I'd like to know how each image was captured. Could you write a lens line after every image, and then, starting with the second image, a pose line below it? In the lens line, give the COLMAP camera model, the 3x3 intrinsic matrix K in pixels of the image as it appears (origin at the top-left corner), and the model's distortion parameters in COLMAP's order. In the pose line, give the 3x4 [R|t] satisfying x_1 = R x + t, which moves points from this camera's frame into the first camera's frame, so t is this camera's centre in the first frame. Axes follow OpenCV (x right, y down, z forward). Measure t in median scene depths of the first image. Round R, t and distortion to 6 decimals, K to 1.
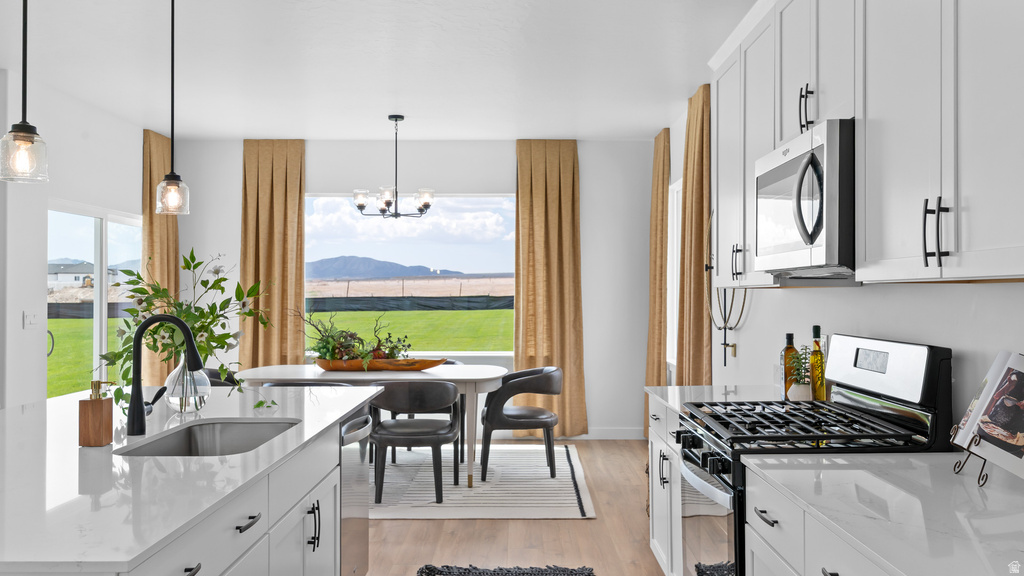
lens RADIAL K [[861.3, 0, 511.6], [0, 861.3, 281.8], [0, 0, 1]] dist [-0.006124, 0.002031]
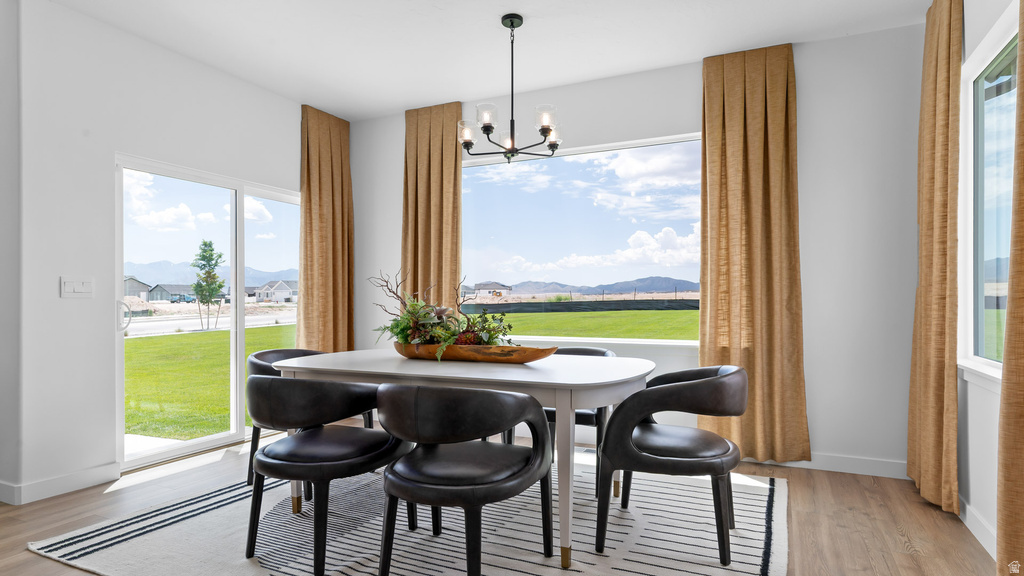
lens RADIAL K [[564.0, 0, 520.0], [0, 564.0, 299.0], [0, 0, 1]] dist [0.007589, -0.000935]
pose [[0.911977, -0.002807, -0.410231, 0.062654], [0.006542, 0.999949, 0.007702, 0.040309], [0.410189, -0.009708, 0.911949, 0.490197]]
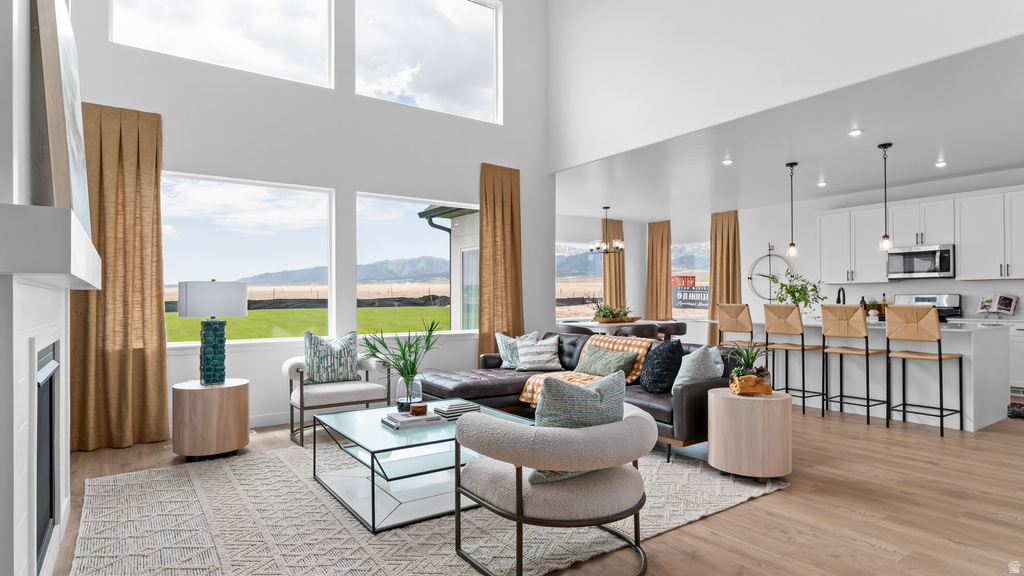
lens RADIAL K [[564.0, 0, 516.3], [0, 564.0, 292.5], [0, 0, 1]] dist [0.007589, -0.000935]
pose [[0.809741, 0.001977, 0.586784, -1.022098], [-0.001519, 0.999998, -0.001272, 0.022951], [-0.586785, 0.000139, 0.809743, -0.022101]]
